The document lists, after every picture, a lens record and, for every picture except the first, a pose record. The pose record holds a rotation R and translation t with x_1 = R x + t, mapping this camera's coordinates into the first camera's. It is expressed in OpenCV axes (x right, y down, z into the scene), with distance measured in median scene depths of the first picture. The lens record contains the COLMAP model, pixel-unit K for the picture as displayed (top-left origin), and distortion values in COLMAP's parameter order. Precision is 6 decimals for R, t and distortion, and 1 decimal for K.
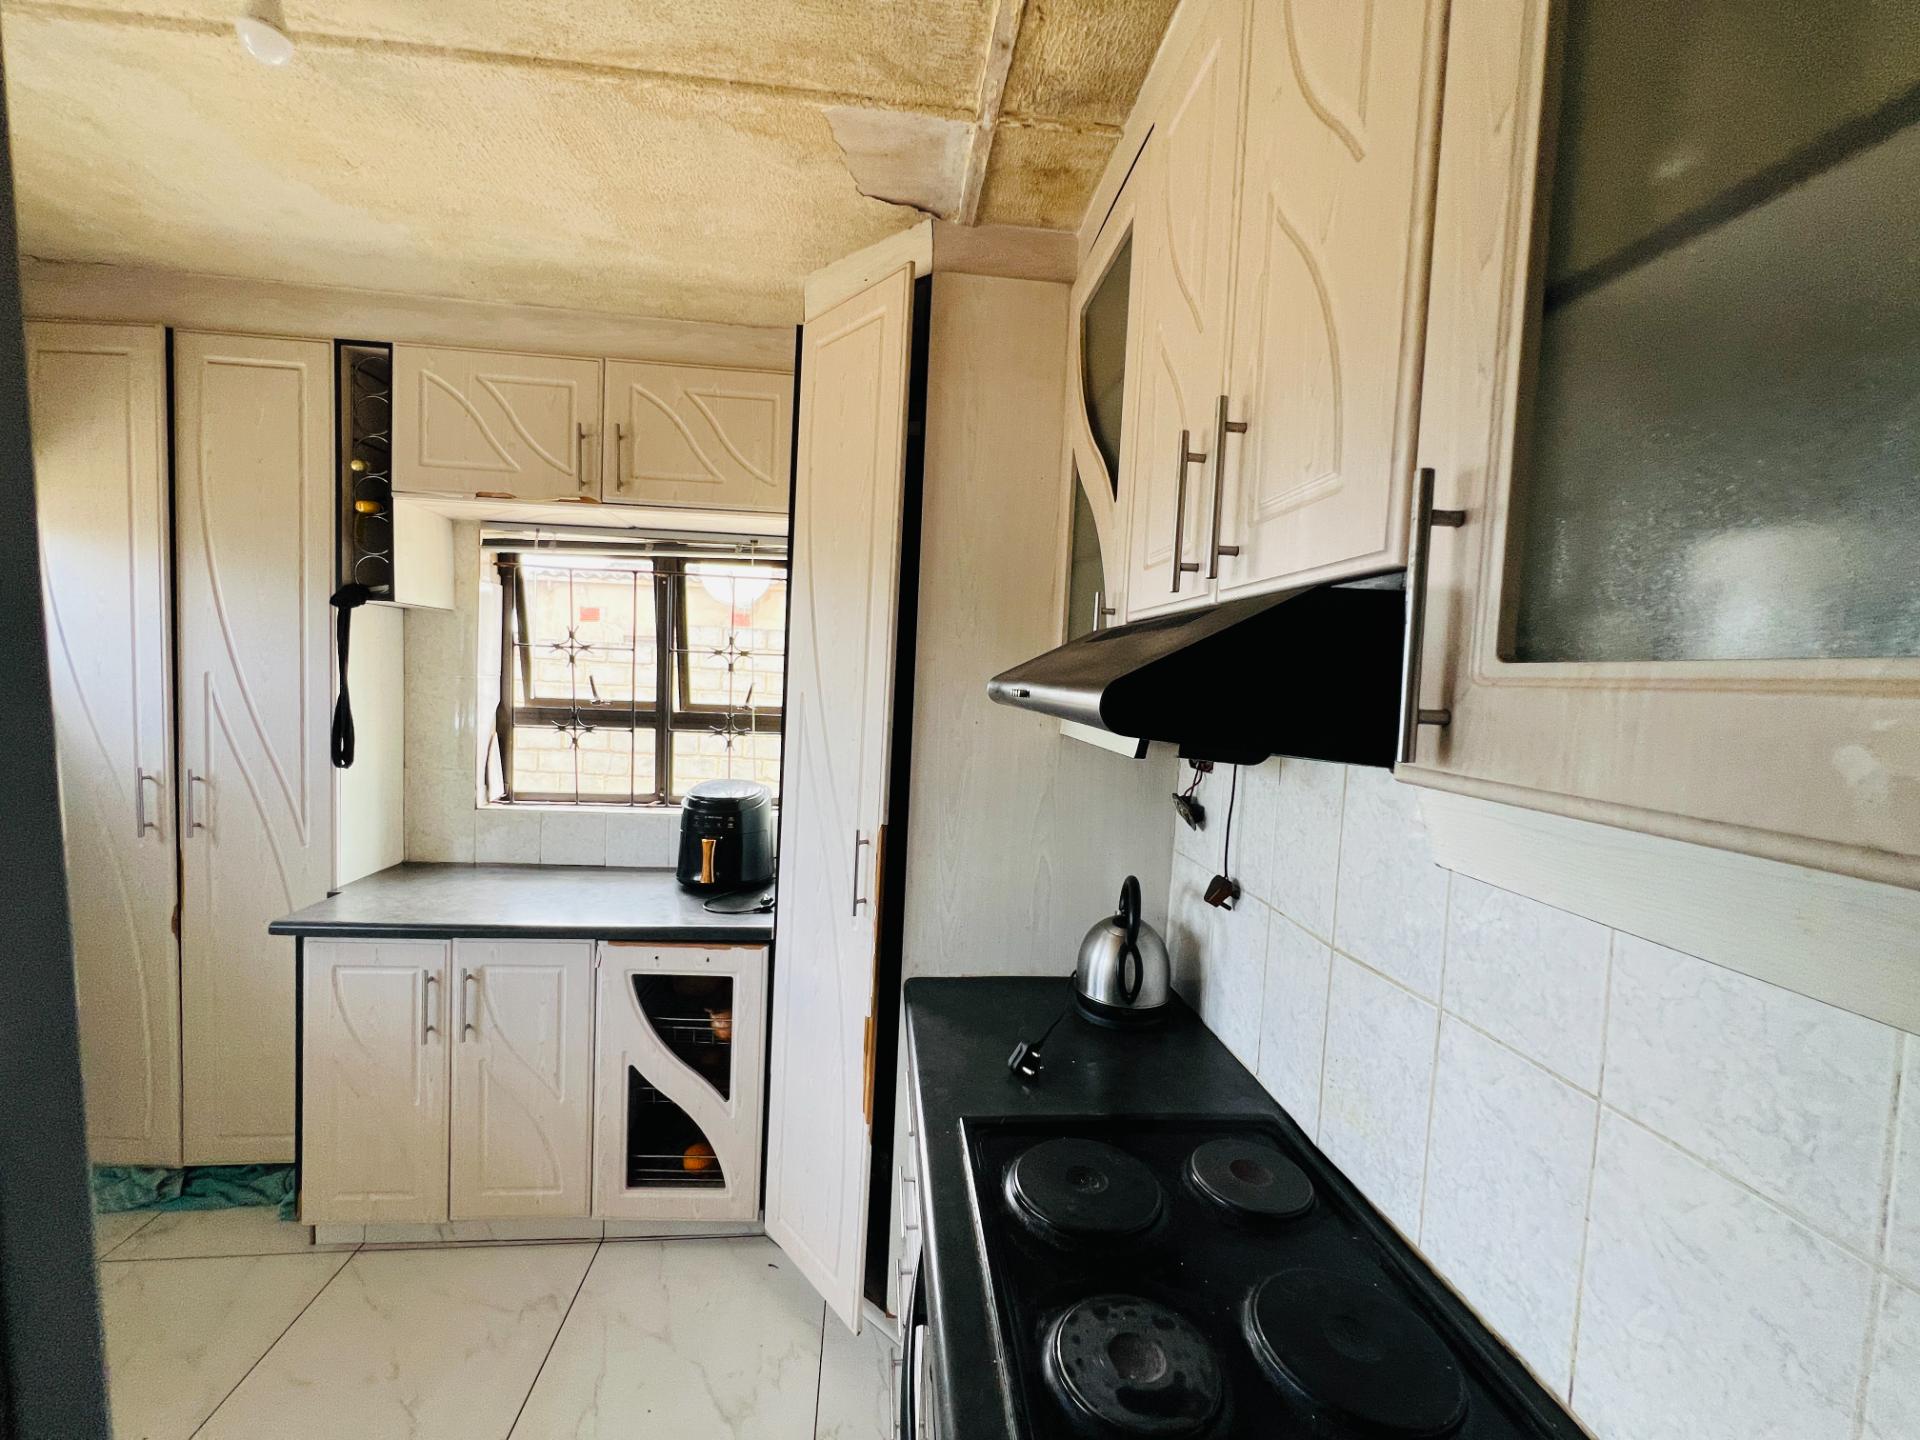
lens RADIAL K [[769.1, 0, 957.5], [0, 769.1, 715.8], [0, 0, 1]] dist [-0.004586, 0.000619]
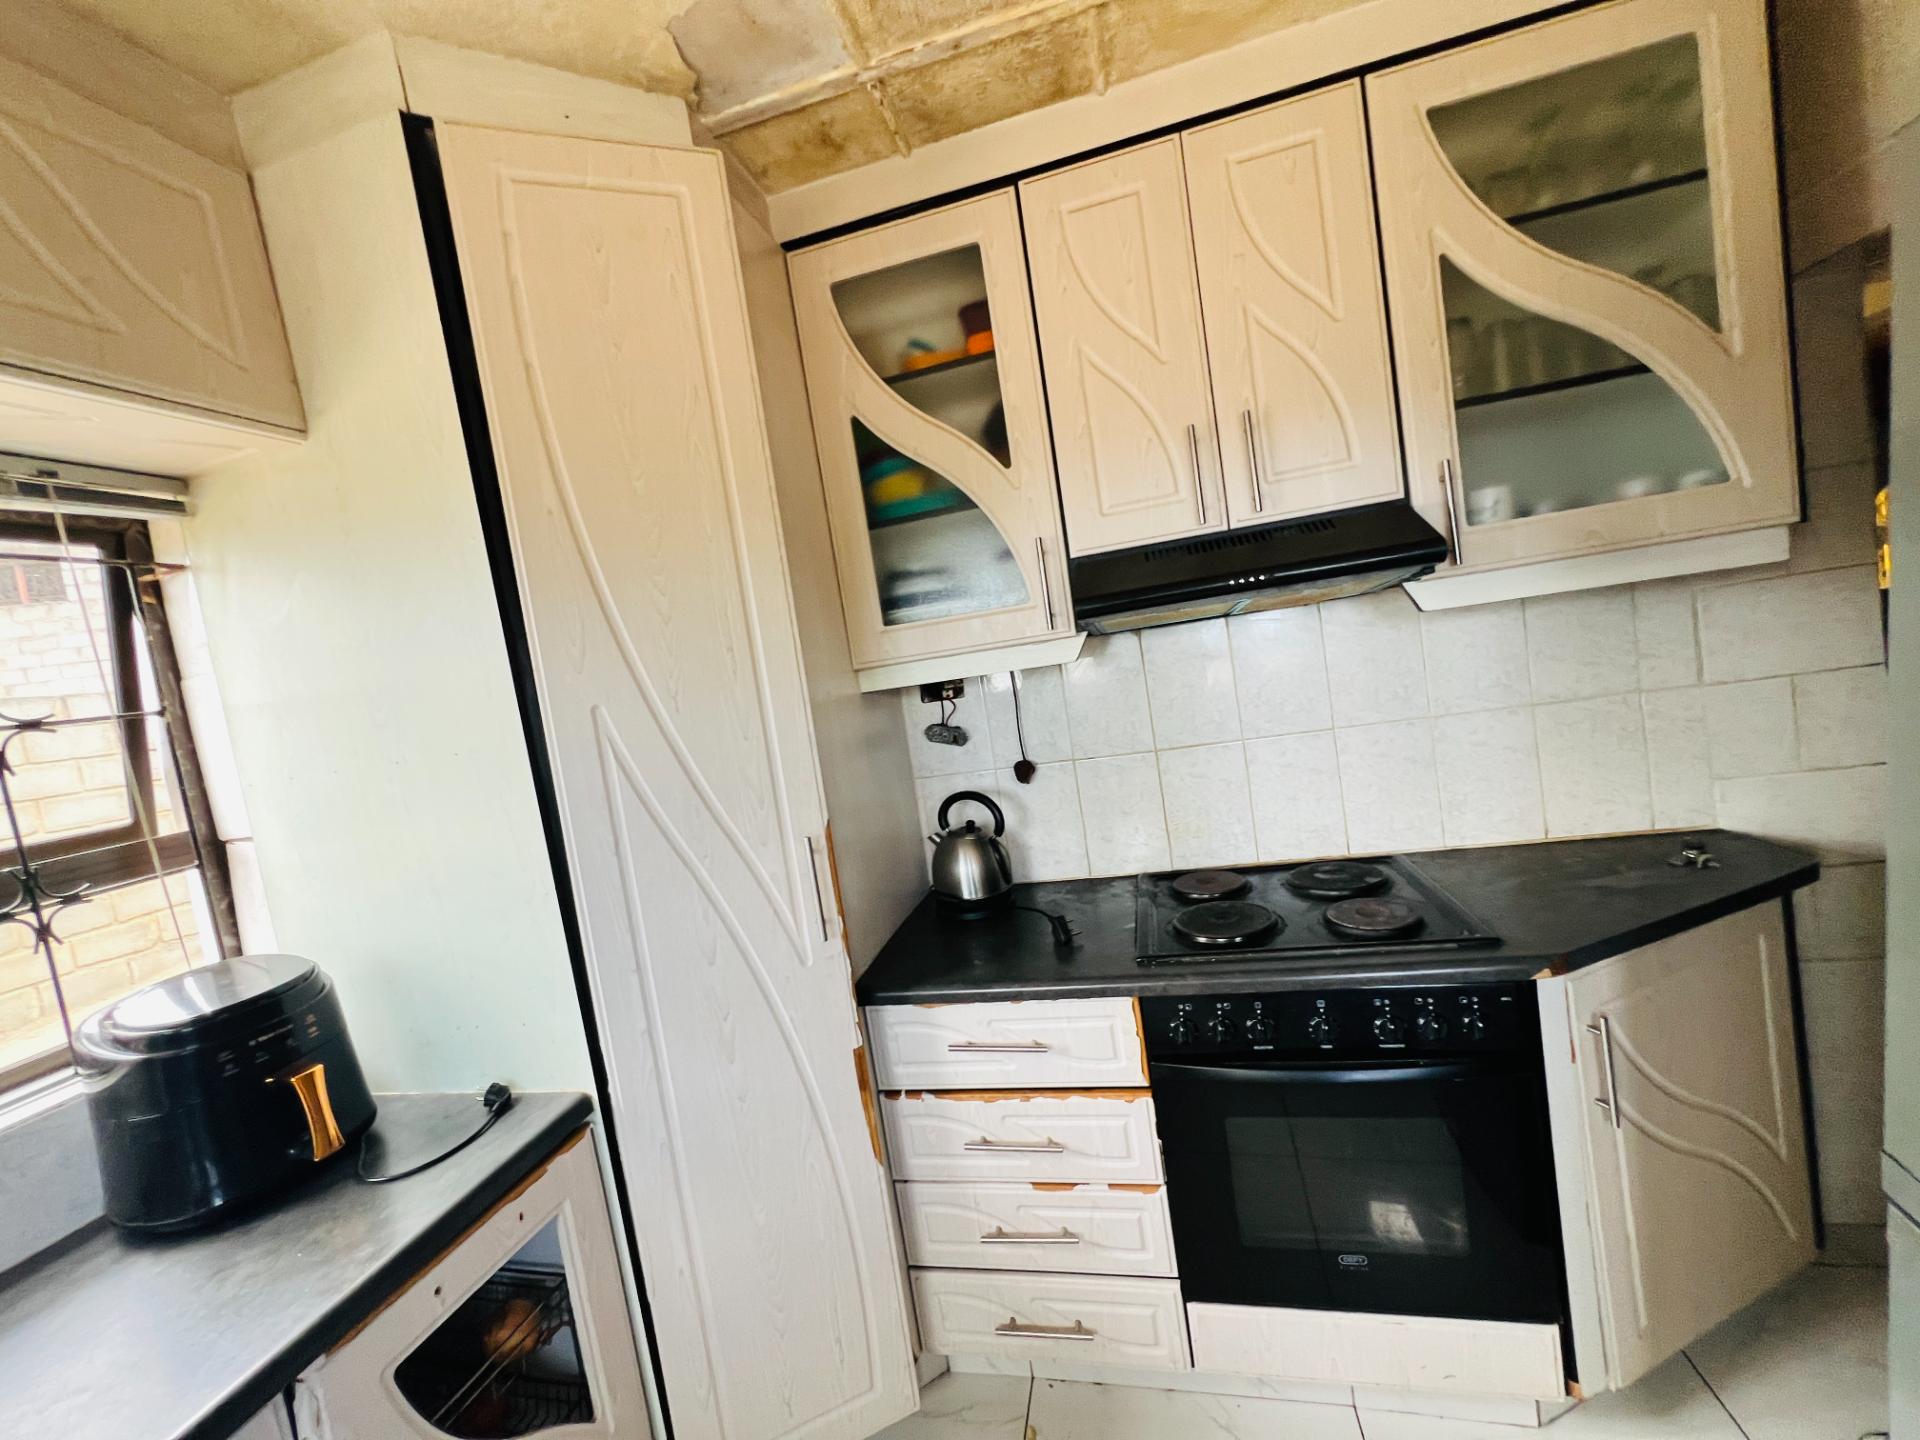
lens RADIAL K [[769.1, 0, 963.3], [0, 769.1, 718.5], [0, 0, 1]] dist [-0.004586, 0.000619]
pose [[0.316832, -0.167351, 0.933601, -0.977885], [0.216467, 0.971092, 0.100610, -0.021796], [-0.923450, 0.170217, 0.343899, 0.654638]]
